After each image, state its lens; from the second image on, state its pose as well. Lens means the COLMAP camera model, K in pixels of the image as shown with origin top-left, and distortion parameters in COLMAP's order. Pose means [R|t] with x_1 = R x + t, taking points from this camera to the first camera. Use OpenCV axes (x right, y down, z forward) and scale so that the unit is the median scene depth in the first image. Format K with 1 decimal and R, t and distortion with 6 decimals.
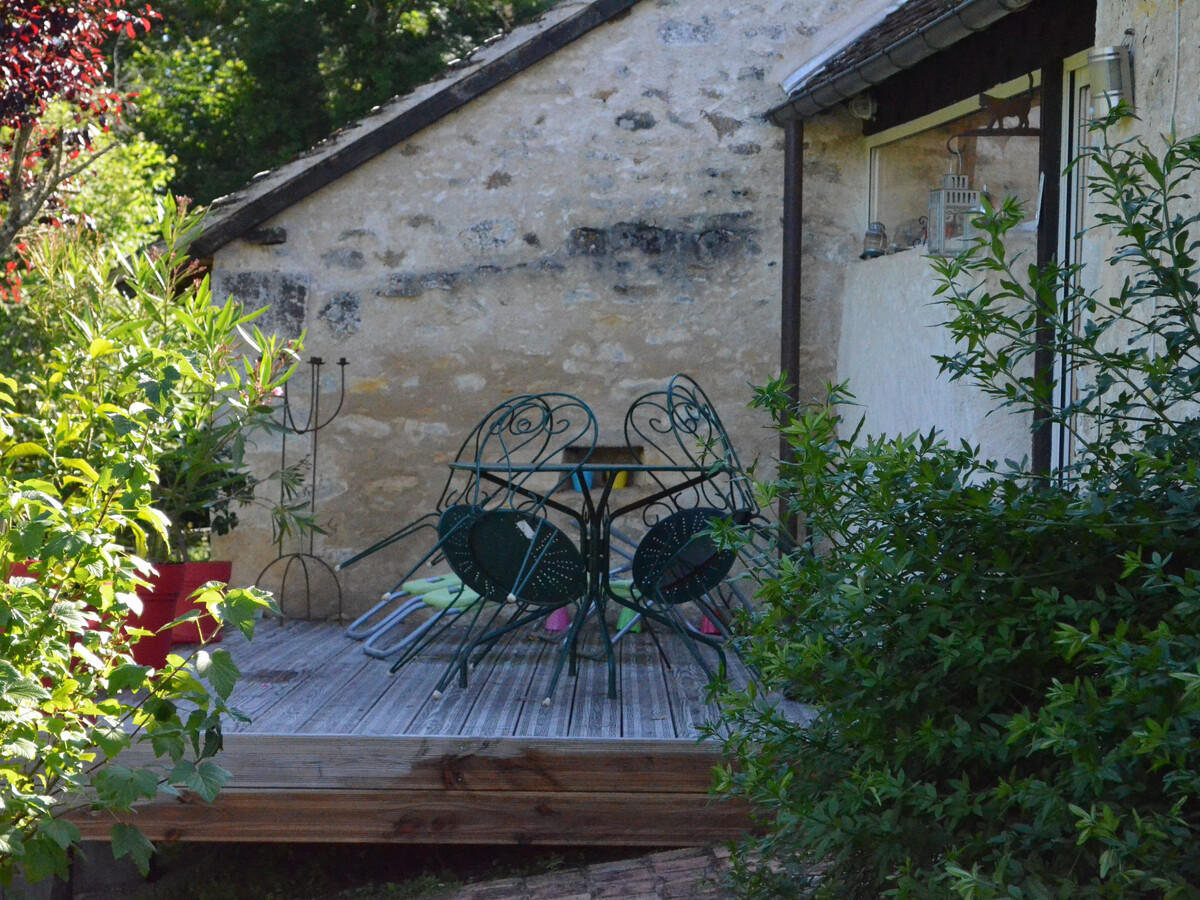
lens RADIAL K [[2536.3, 0, 598.7], [0, 2536.3, 450.5], [0, 0, 1]] dist [-0.053091, 0.000000]
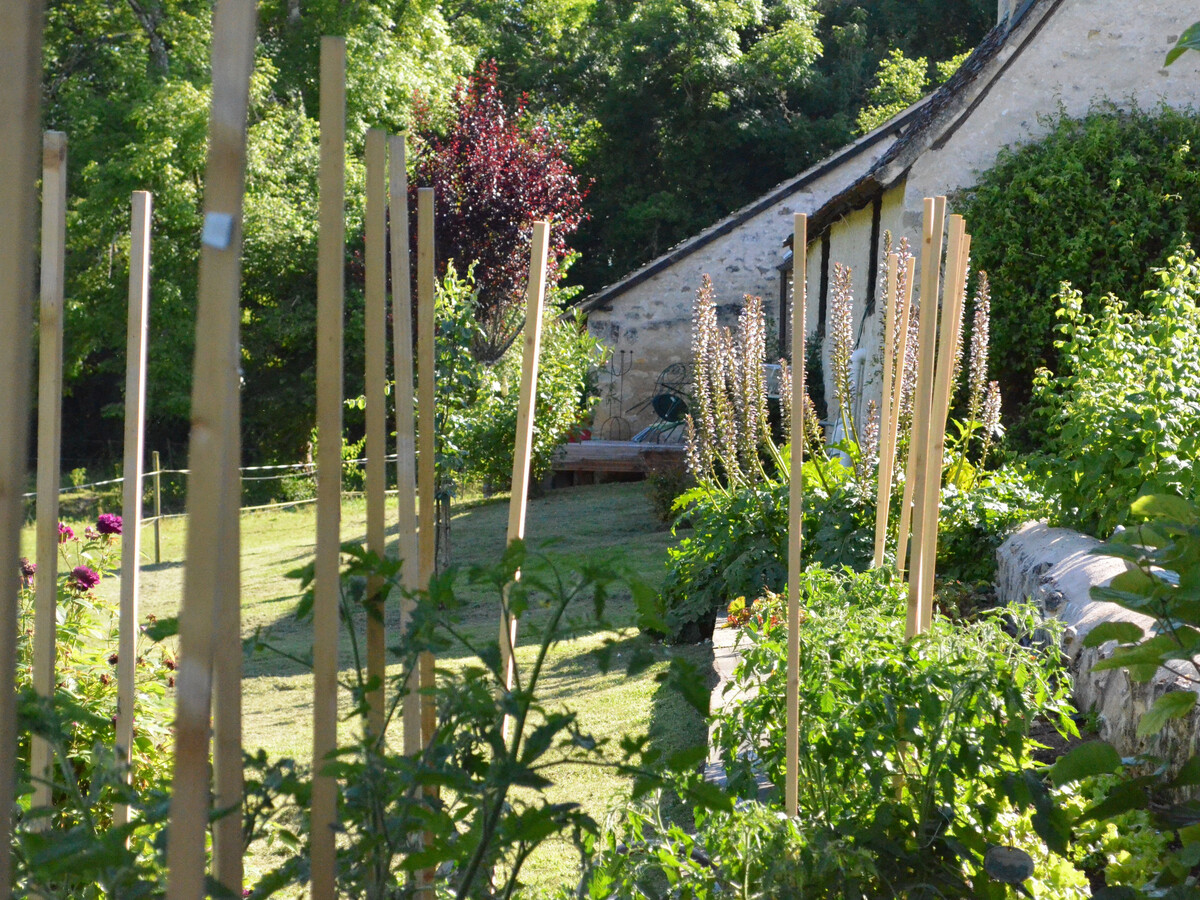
lens RADIAL K [[2536.3, 0, 599.8], [0, 2536.3, 448.8], [0, 0, 1]] dist [-0.053091, 0.000000]
pose [[0.990414, 0.007459, -0.137930, 0.263703], [-0.006132, 0.999931, 0.010045, 0.047063], [0.137995, -0.009103, 0.990391, -1.880794]]
